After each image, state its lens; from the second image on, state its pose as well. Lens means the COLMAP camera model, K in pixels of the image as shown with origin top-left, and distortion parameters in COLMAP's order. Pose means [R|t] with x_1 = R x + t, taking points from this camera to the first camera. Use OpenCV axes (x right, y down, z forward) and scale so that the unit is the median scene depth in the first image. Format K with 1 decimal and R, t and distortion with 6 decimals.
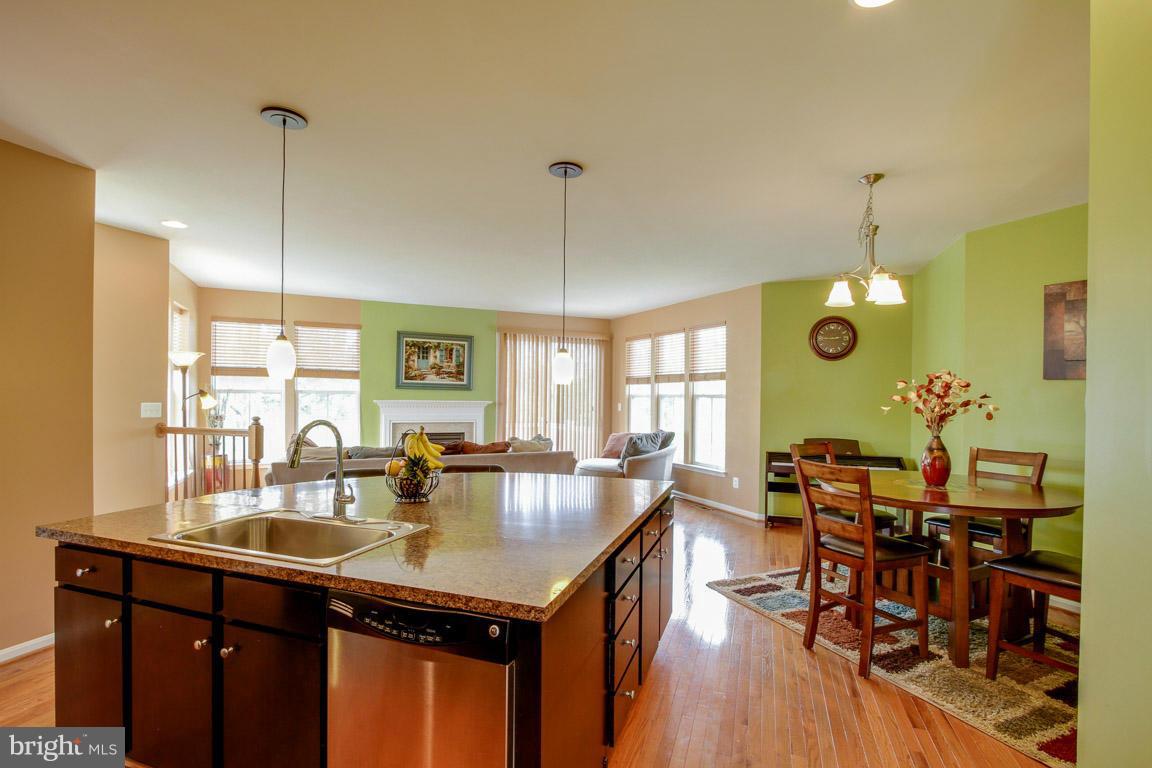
lens RADIAL K [[536.7, 0, 575.3], [0, 536.7, 396.2], [0, 0, 1]] dist [-0.008137, 0.000190]
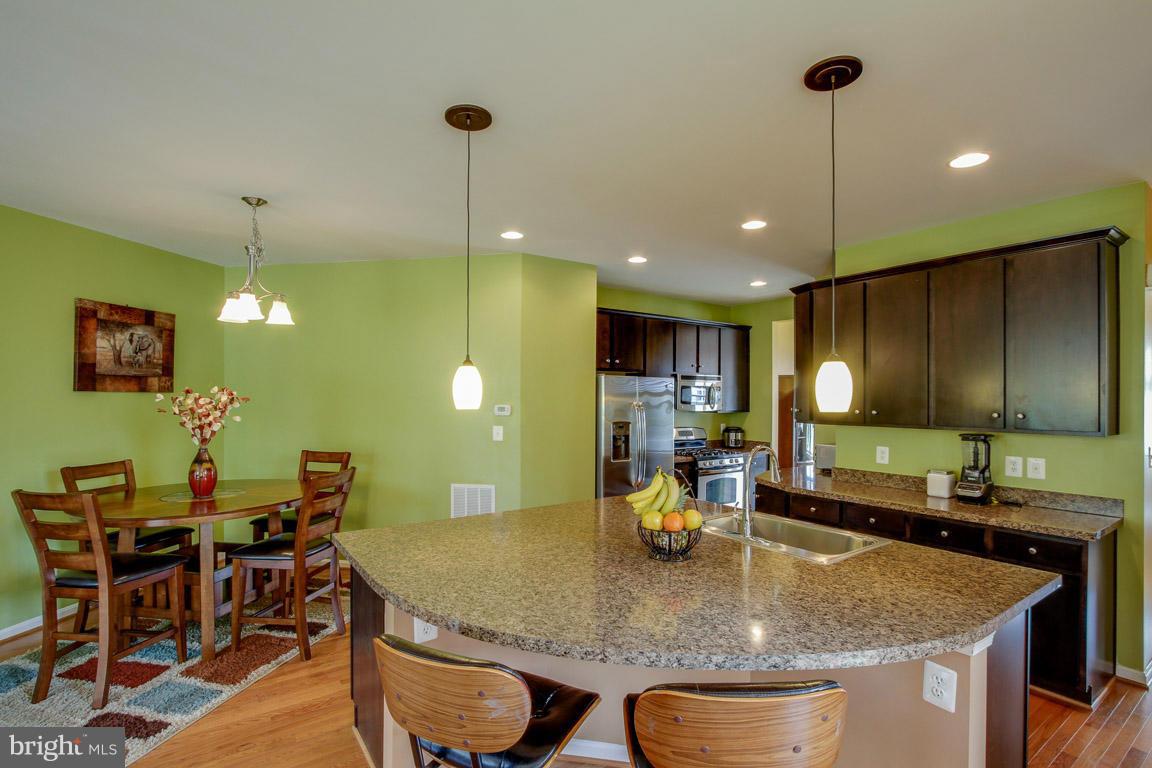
lens RADIAL K [[542.4, 0, 581.8], [0, 542.4, 396.2], [0, 0, 1]] dist [-0.011486, 0.000434]
pose [[-0.814803, -0.012596, 0.579602, -0.240095], [-0.008875, 0.999918, 0.009254, -0.019967], [-0.579671, 0.002396, -0.814847, 0.636927]]
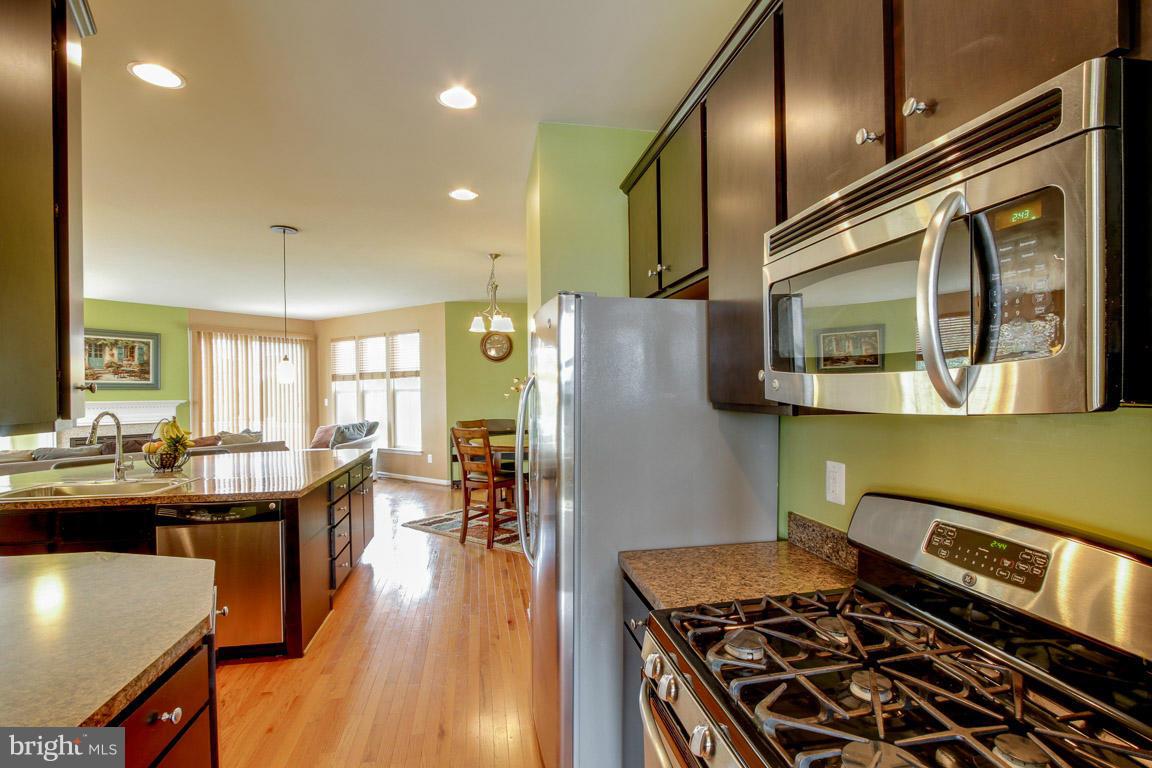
lens RADIAL K [[536.7, 0, 575.3], [0, 536.7, 396.2], [0, 0, 1]] dist [-0.008137, 0.000190]
pose [[0.865631, -0.026389, 0.499986, -0.028099], [0.021351, 0.999647, 0.015794, 0.002060], [-0.500226, -0.002997, 0.865890, -0.235530]]
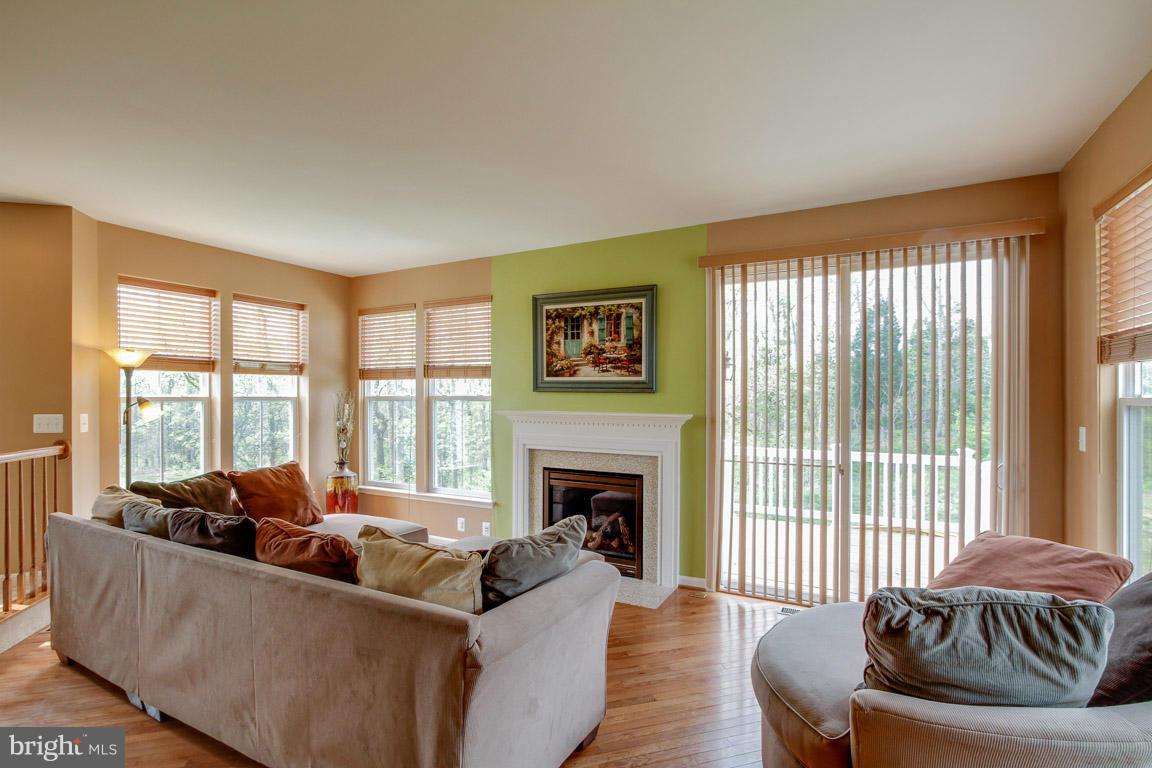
lens RADIAL K [[536.7, 0, 575.3], [0, 536.7, 396.2], [0, 0, 1]] dist [-0.008137, 0.000190]
pose [[0.580188, -0.009523, -0.814427, 0.191781], [0.003123, 0.999950, -0.009468, -0.002994], [0.814477, 0.002950, 0.580189, 0.707155]]
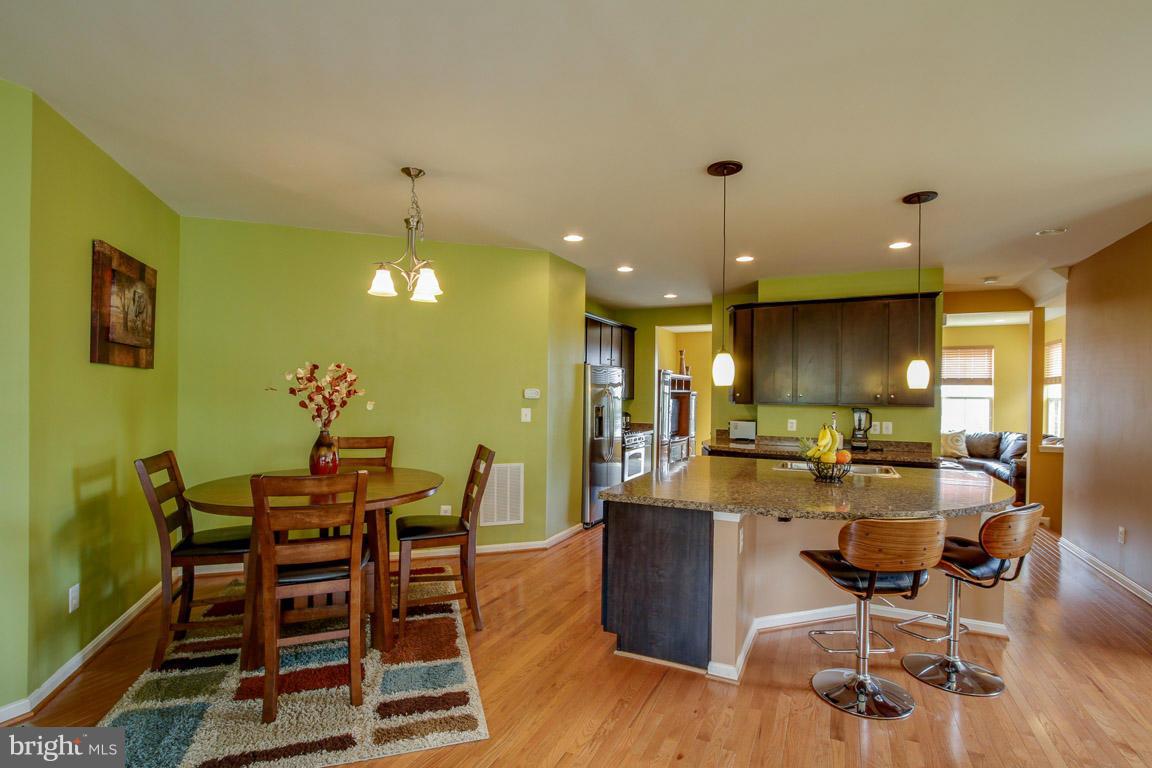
lens RADIAL K [[542.4, 0, 581.8], [0, 542.4, 396.2], [0, 0, 1]] dist [-0.011486, 0.000434]
pose [[-0.994581, -0.022214, 0.101568, 0.056056], [-0.021224, 0.999716, 0.010825, -0.003352], [-0.101780, 0.008610, -0.994770, 0.846745]]
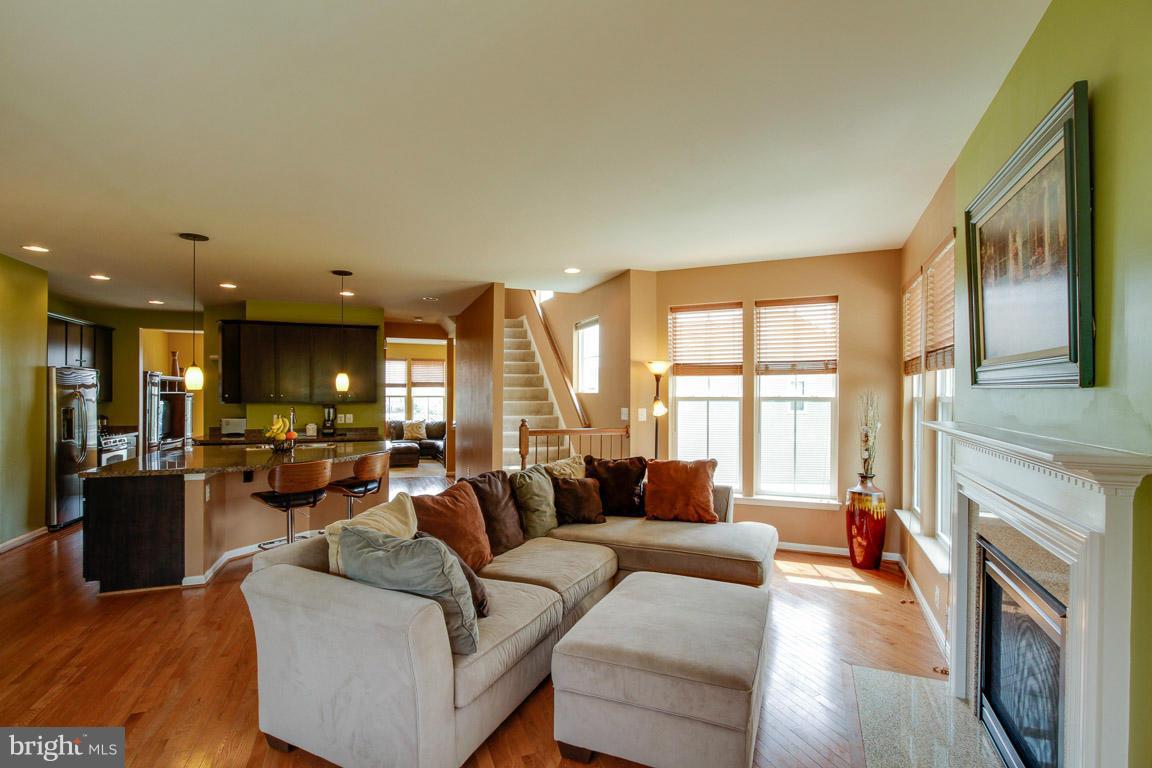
lens RADIAL K [[536.7, 0, 575.3], [0, 536.7, 396.2], [0, 0, 1]] dist [-0.008137, 0.000190]
pose [[-0.758476, -0.012306, -0.651585, 0.055979], [-0.012799, 0.999910, -0.003986, -0.005111], [0.651576, 0.005317, -0.758565, 1.133297]]
